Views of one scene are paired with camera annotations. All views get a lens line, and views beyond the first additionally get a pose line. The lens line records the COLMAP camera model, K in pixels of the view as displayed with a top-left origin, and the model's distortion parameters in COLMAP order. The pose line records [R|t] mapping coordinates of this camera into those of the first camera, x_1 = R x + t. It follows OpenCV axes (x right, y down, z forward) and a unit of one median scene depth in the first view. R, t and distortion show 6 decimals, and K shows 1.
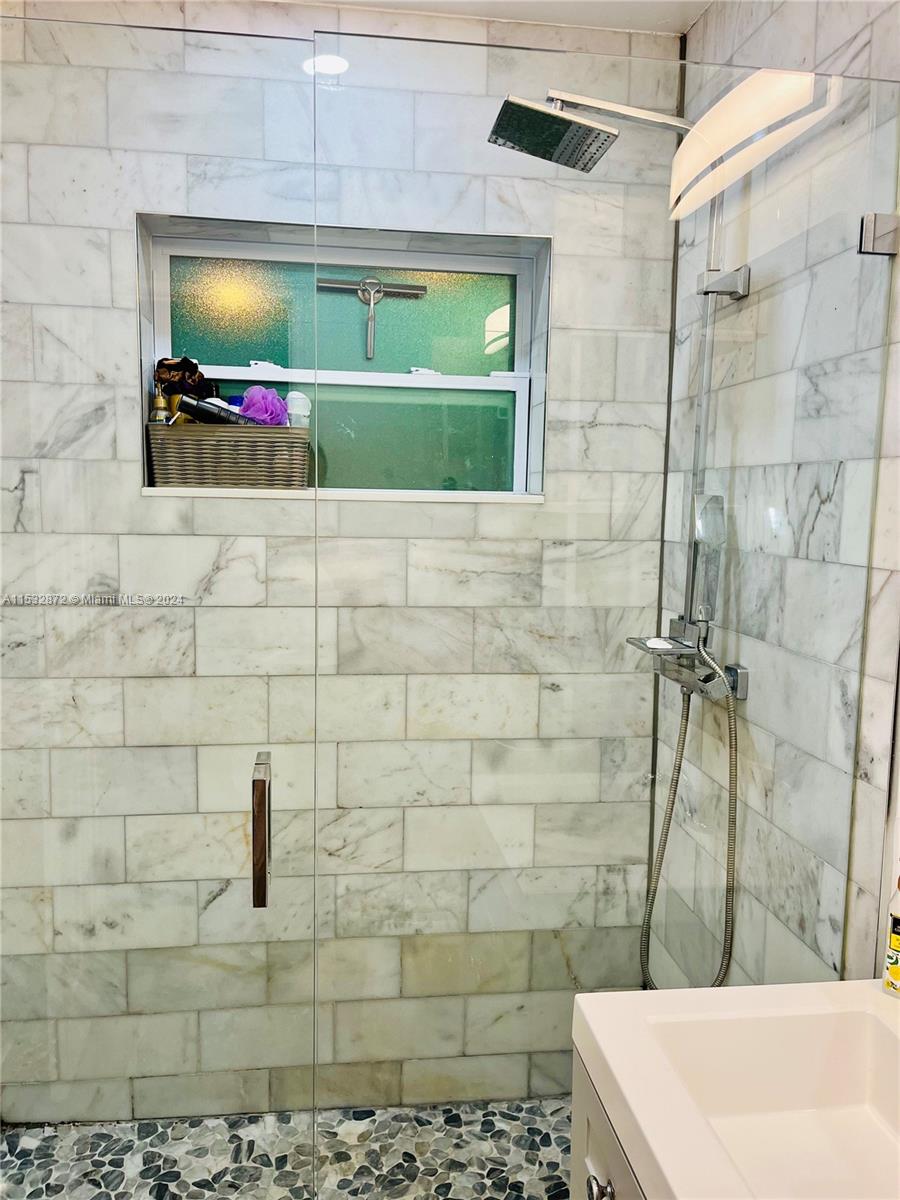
lens RADIAL K [[915.9, 0, 442.5], [0, 915.9, 603.7], [0, 0, 1]] dist [0.062265, -0.083195]
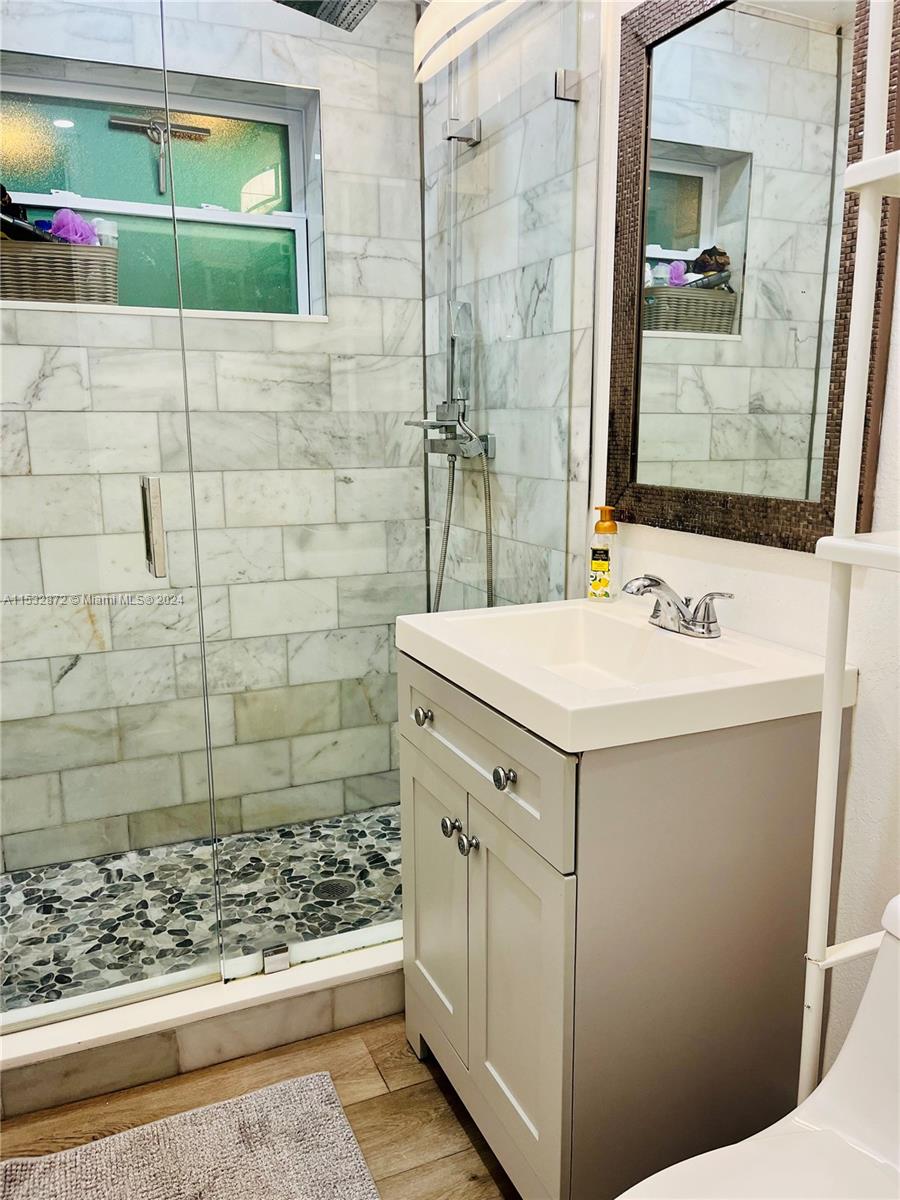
lens RADIAL K [[915.9, 0, 450.7], [0, 915.9, 605.3], [0, 0, 1]] dist [0.062265, -0.083195]
pose [[0.959206, -0.079285, 0.271363, -0.094895], [0.055171, 0.993911, 0.095374, 0.156052], [-0.277273, -0.076512, 0.957740, -0.236251]]
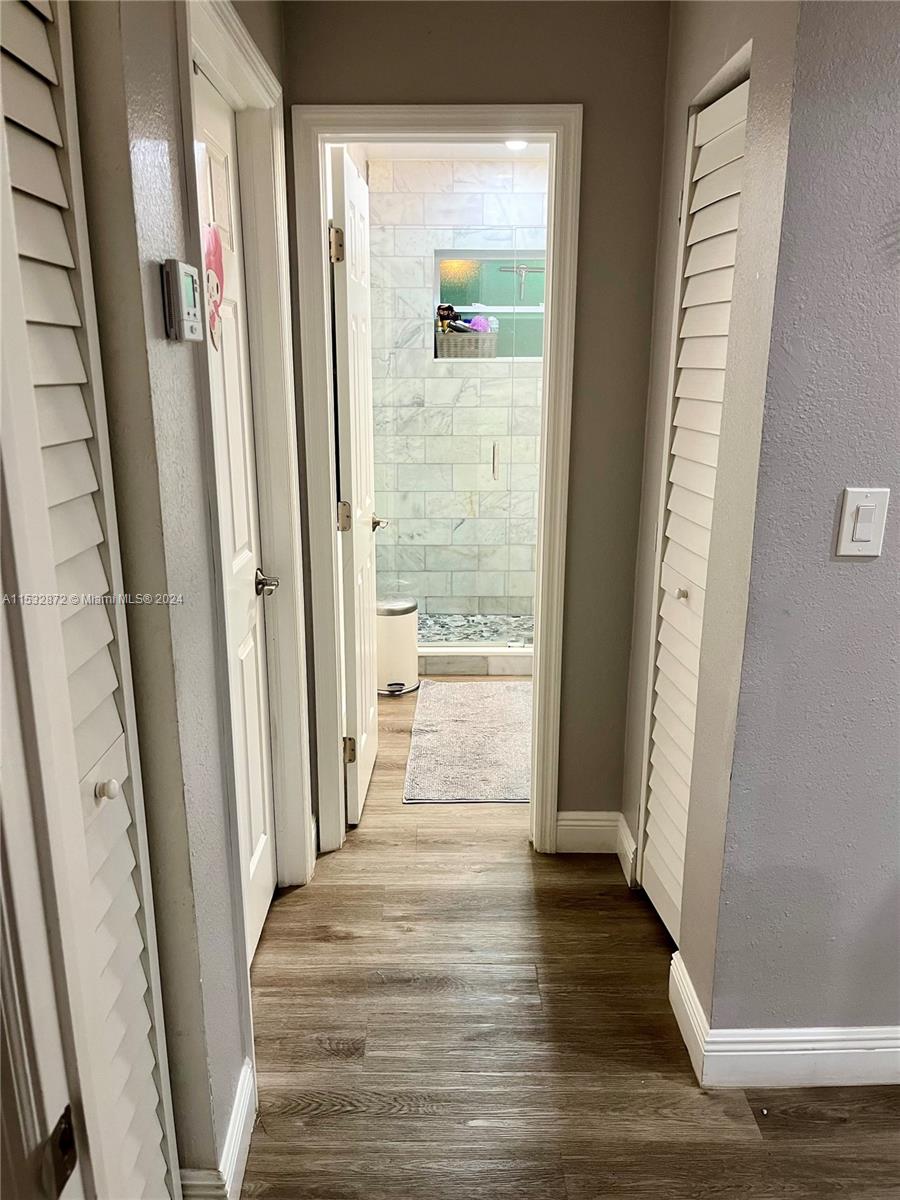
lens RADIAL K [[915.9, 0, 446.6], [0, 915.9, 607.5], [0, 0, 1]] dist [0.062265, -0.083195]
pose [[0.992461, 0.016133, -0.121491, 0.031145], [0.002413, 0.988533, 0.150986, 0.164330], [0.122534, -0.150141, 0.981042, -1.544142]]
